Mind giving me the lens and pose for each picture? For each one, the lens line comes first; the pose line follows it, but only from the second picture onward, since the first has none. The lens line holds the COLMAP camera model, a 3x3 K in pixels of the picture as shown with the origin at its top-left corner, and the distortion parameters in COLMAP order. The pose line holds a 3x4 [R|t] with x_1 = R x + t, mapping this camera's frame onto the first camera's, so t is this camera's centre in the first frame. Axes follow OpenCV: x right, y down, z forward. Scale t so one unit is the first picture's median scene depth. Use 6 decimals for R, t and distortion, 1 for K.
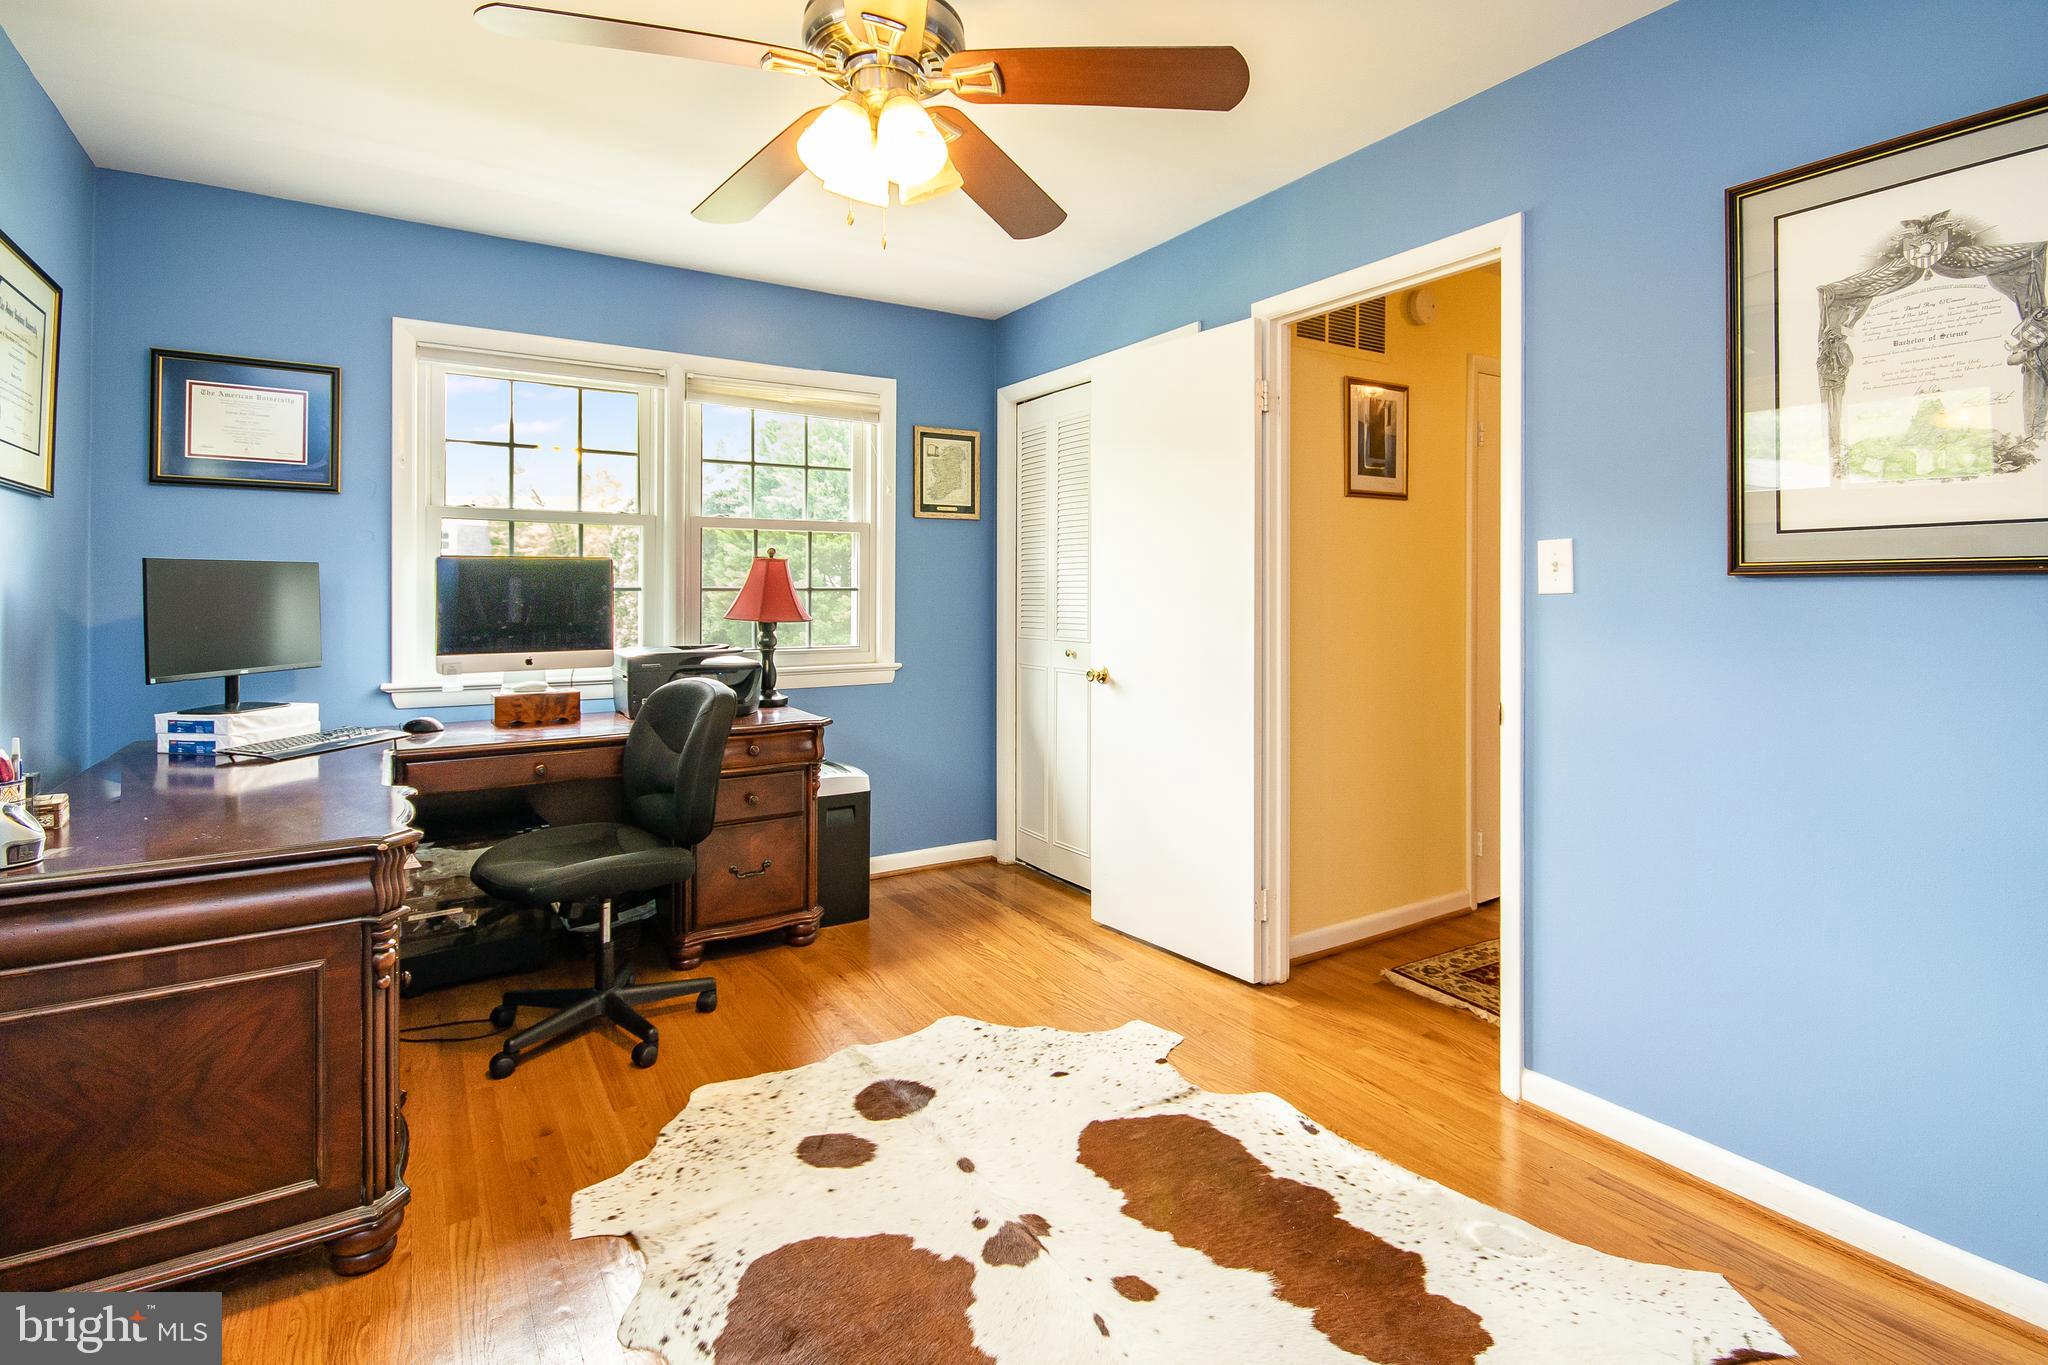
lens RADIAL K [[966.1, 0, 1029.5], [0, 966.1, 590.6], [0, 0, 1]] dist [-0.001723, 0.001276]
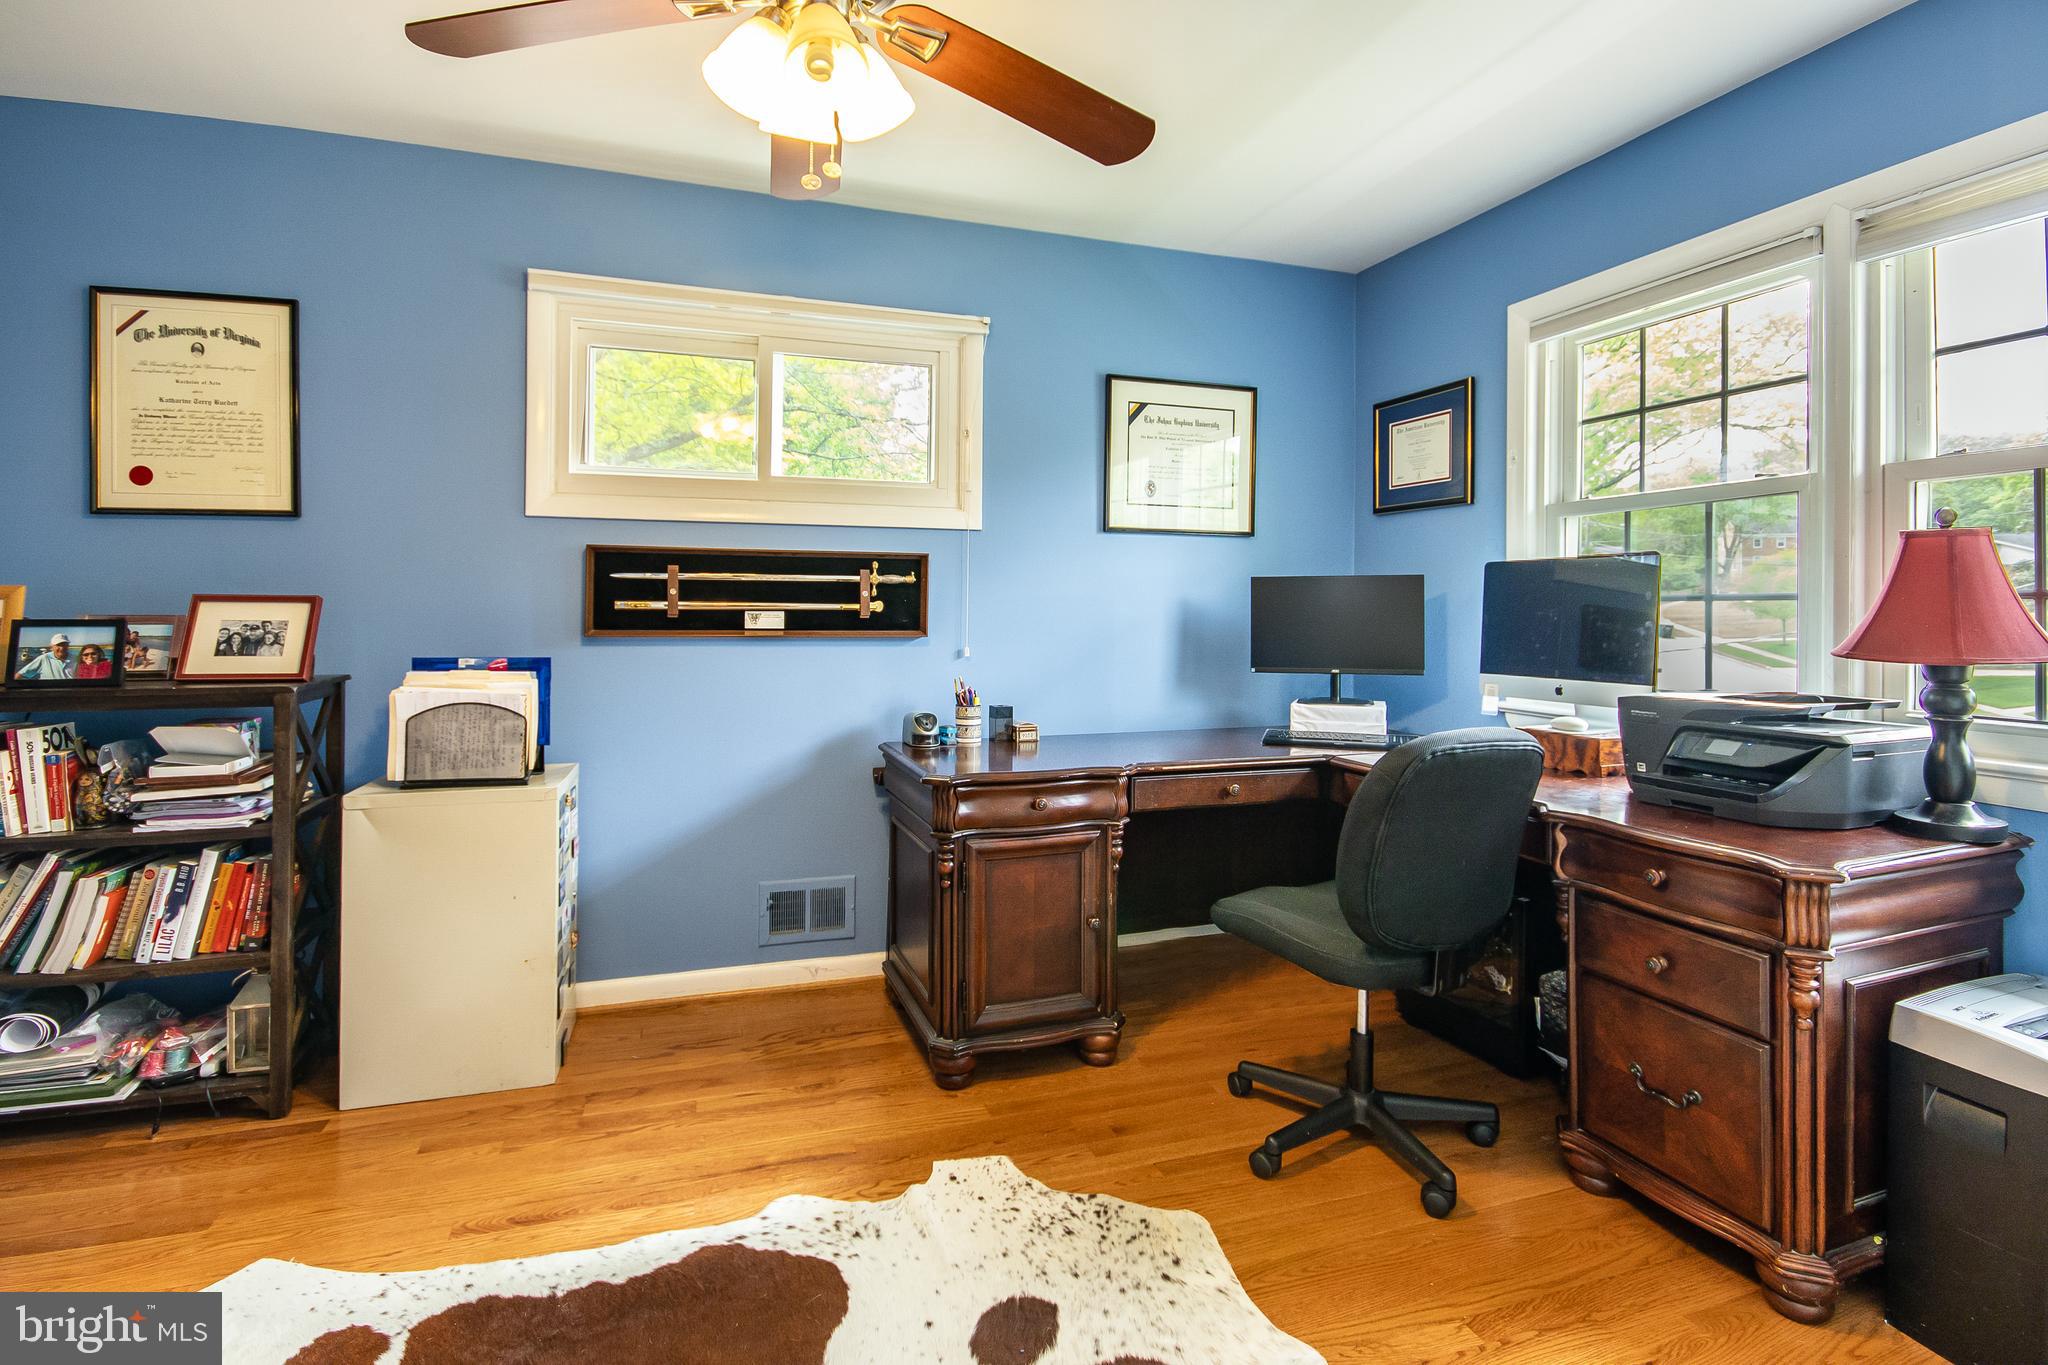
lens RADIAL K [[966.1, 0, 1020.3], [0, 966.1, 603.9], [0, 0, 1]] dist [-0.001723, 0.001276]
pose [[-0.223010, -0.003137, -0.974811, 0.389792], [-0.000614, 0.999995, -0.003078, 0.005940], [0.974816, -0.000088, -0.223011, 0.843024]]
